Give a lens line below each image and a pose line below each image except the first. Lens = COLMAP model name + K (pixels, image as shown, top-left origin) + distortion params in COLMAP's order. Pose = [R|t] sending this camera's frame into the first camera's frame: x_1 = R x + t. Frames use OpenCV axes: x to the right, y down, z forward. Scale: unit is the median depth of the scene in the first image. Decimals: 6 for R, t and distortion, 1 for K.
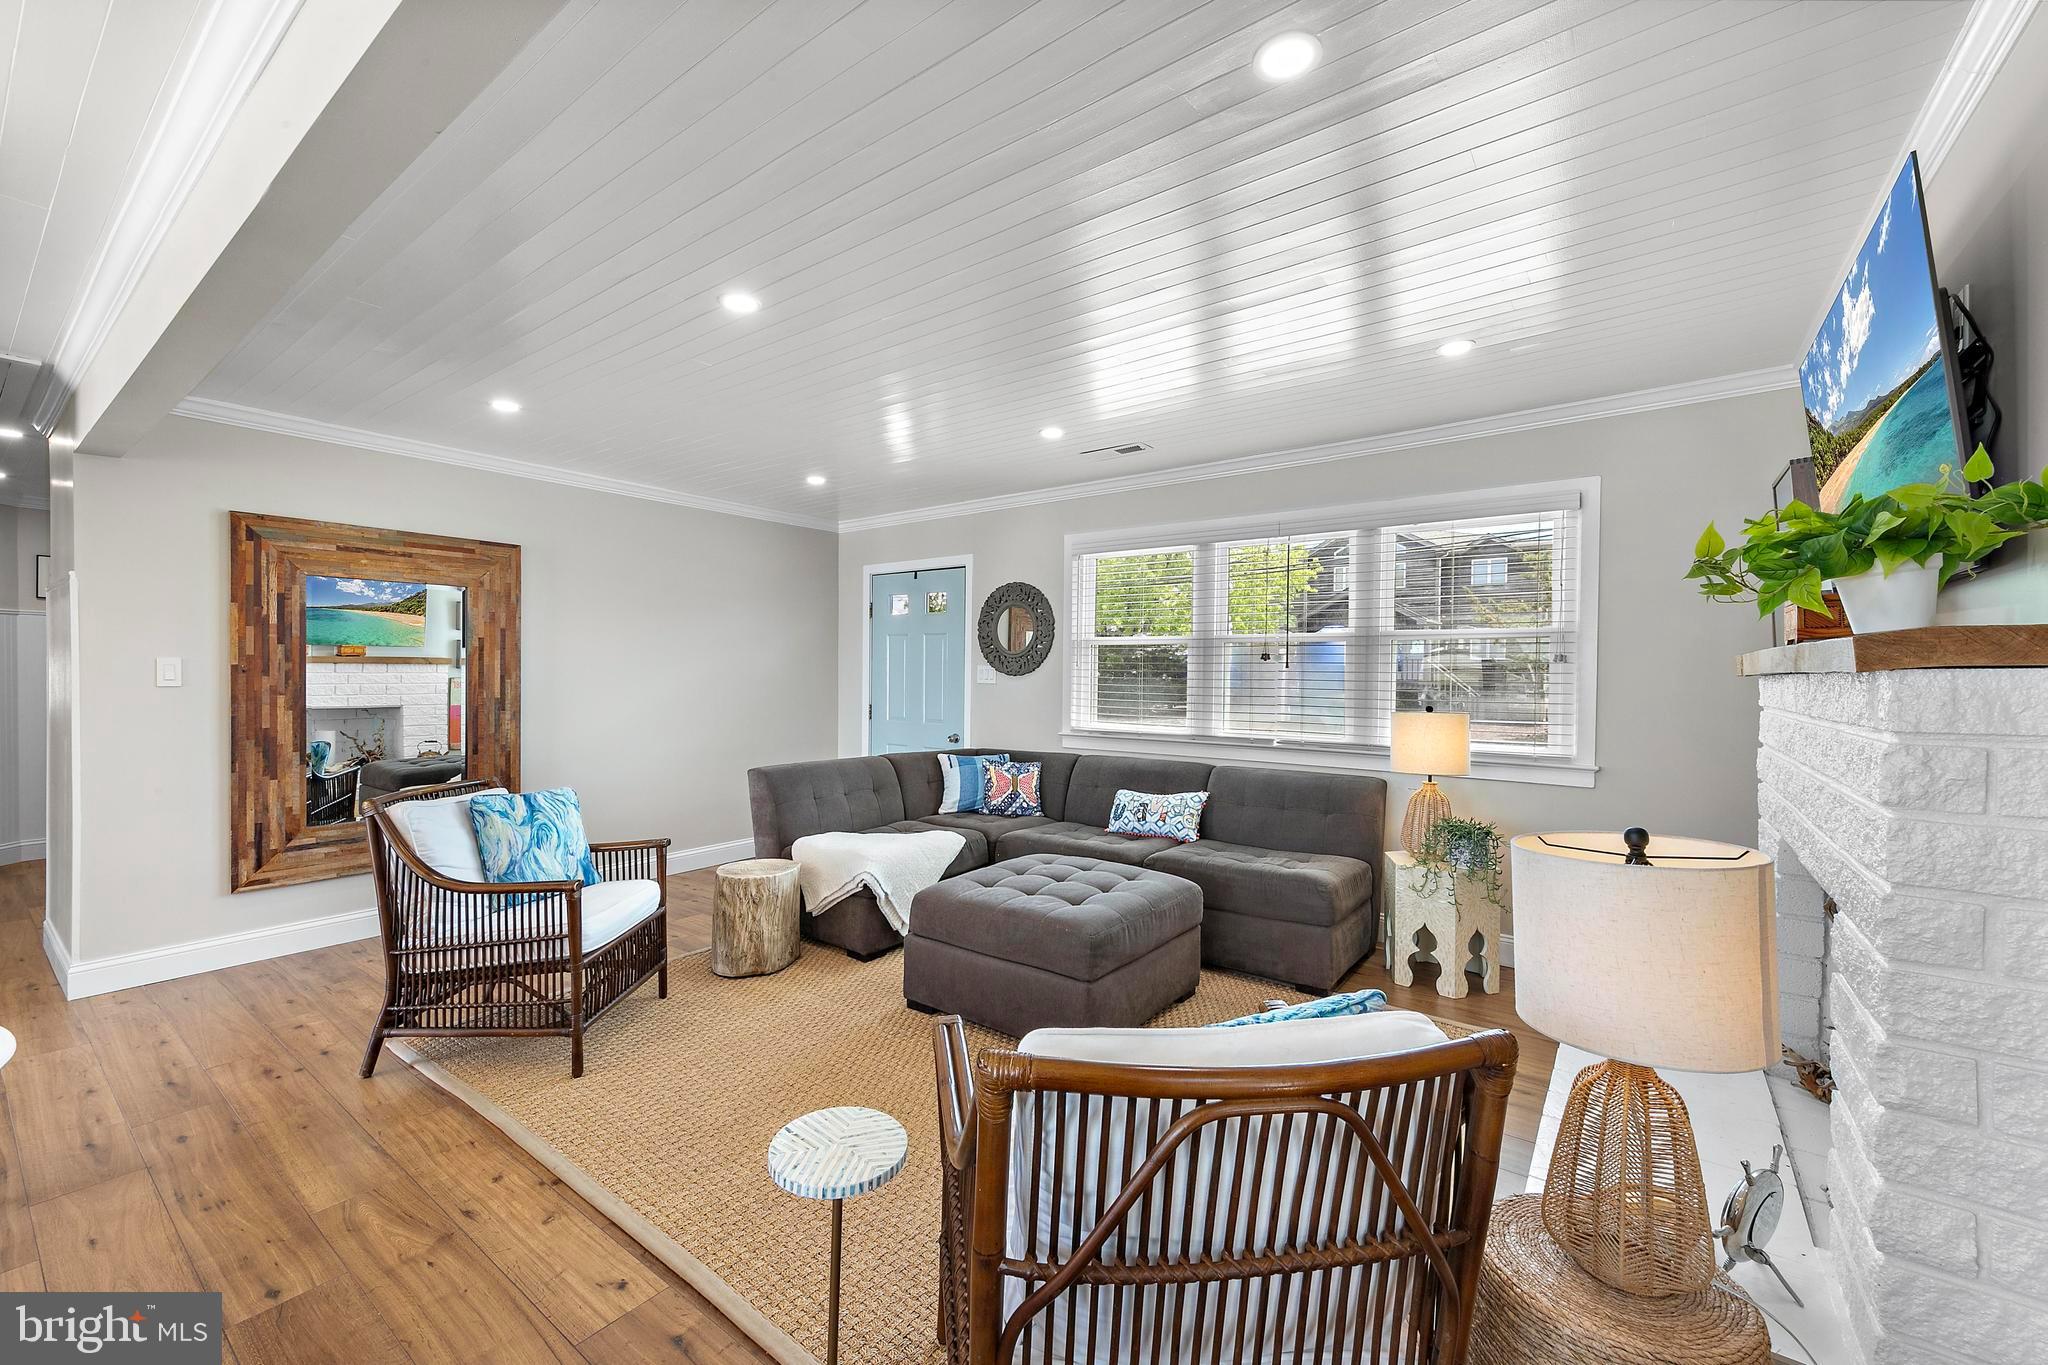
lens RADIAL K [[822.4, 0, 1012.1], [0, 822.4, 674.4], [0, 0, 1]] dist [0.001870, 0.000312]
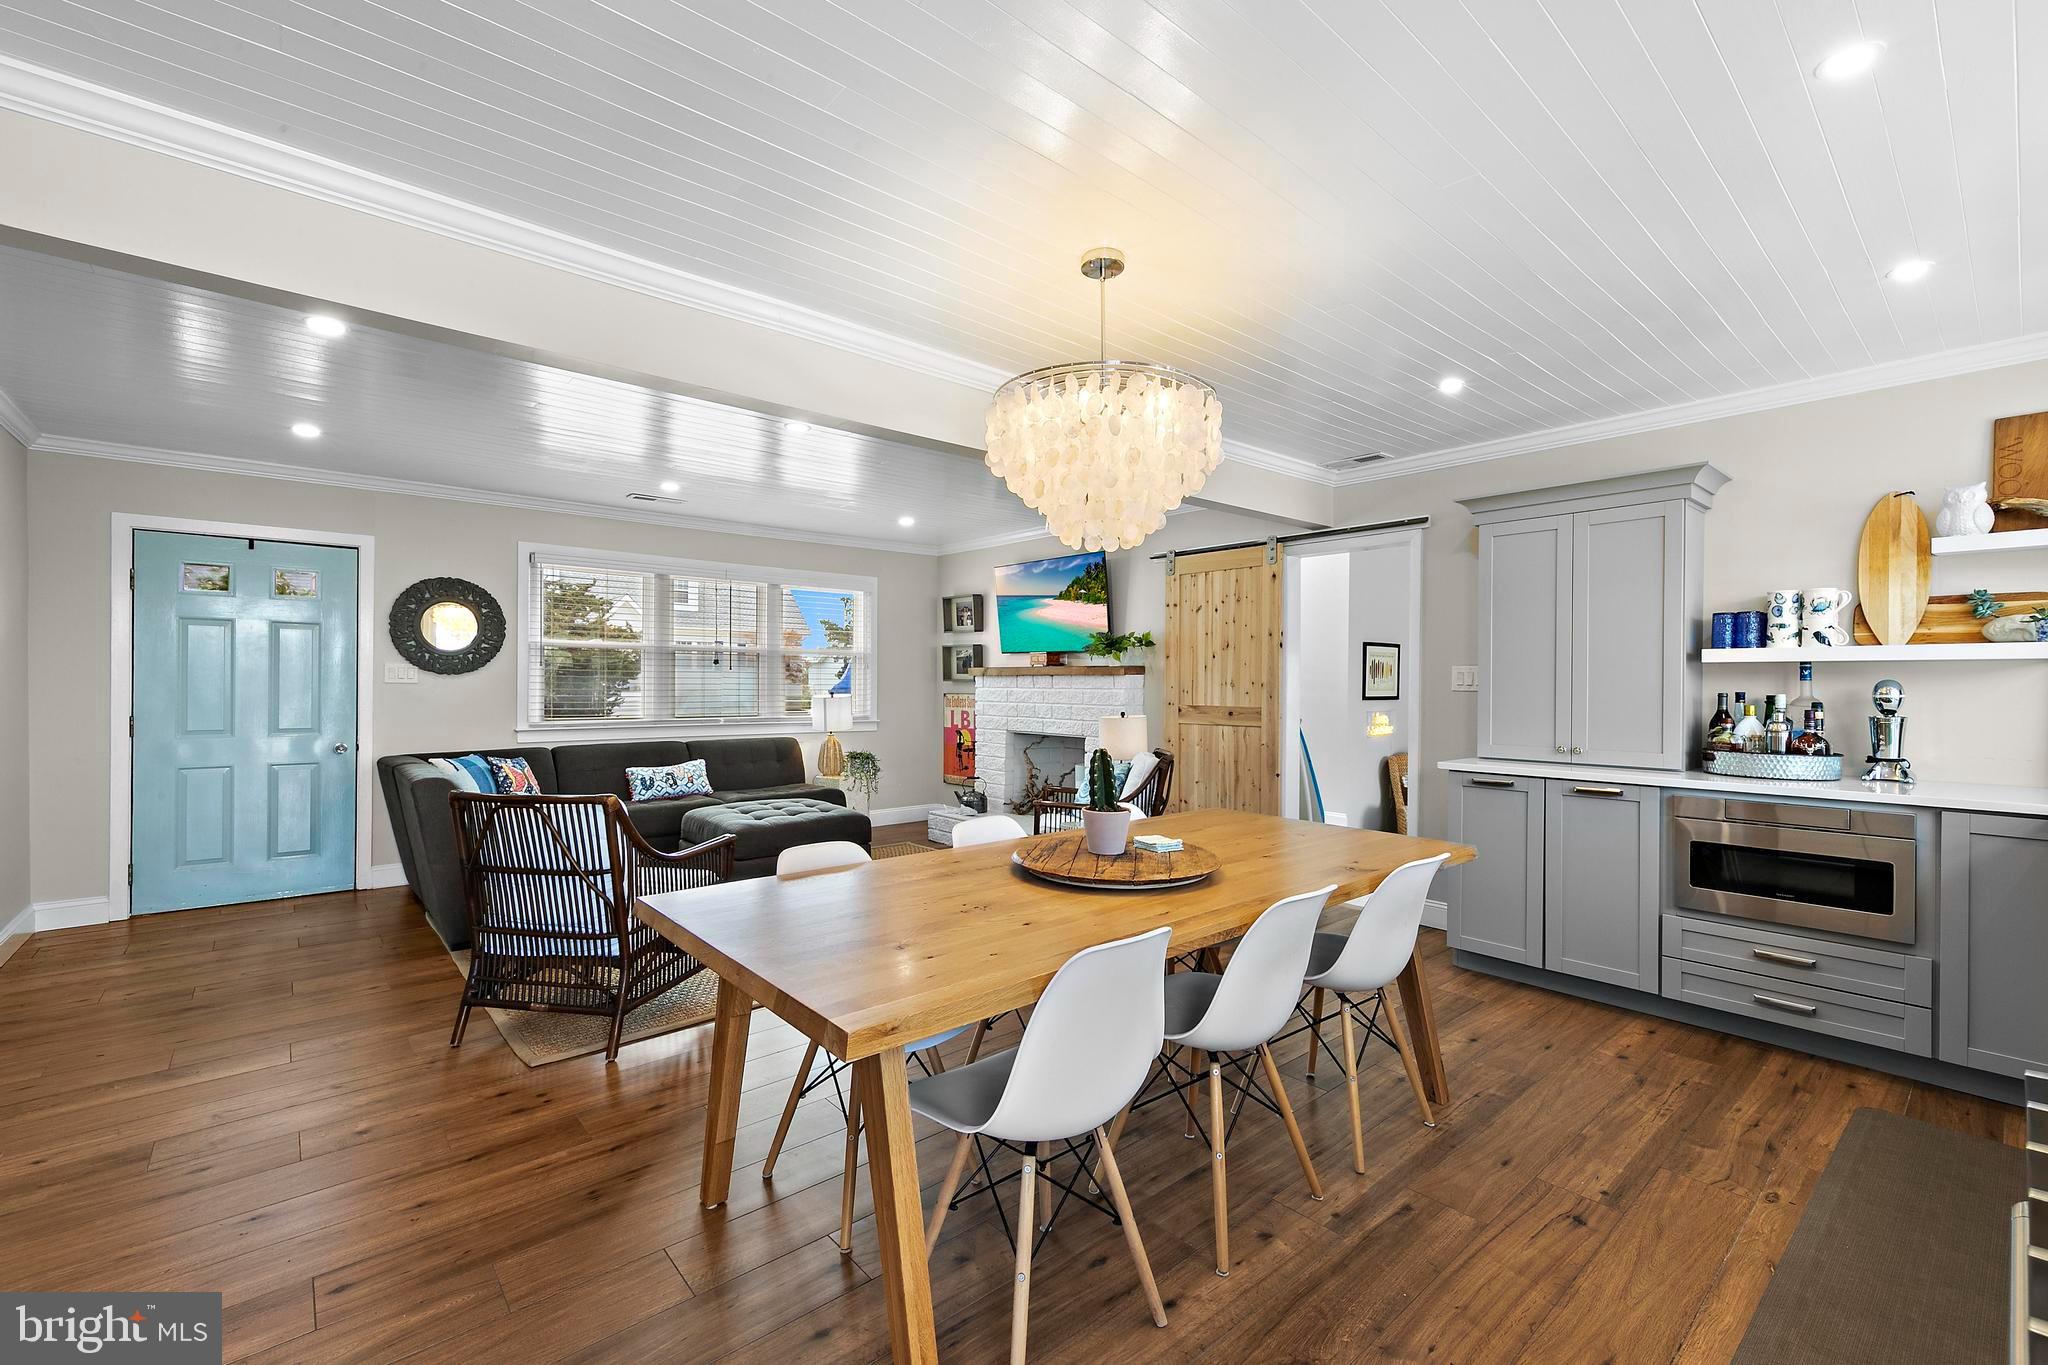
lens RADIAL K [[909.6, 0, 1021.1], [0, 909.6, 685.4], [0, 0, 1]] dist [0.003955, -0.000613]
pose [[0.203190, -0.011267, 0.979074, -1.263487], [-0.003629, 0.999918, 0.012260, -0.001557], [-0.979133, -0.006044, 0.203133, 0.181970]]
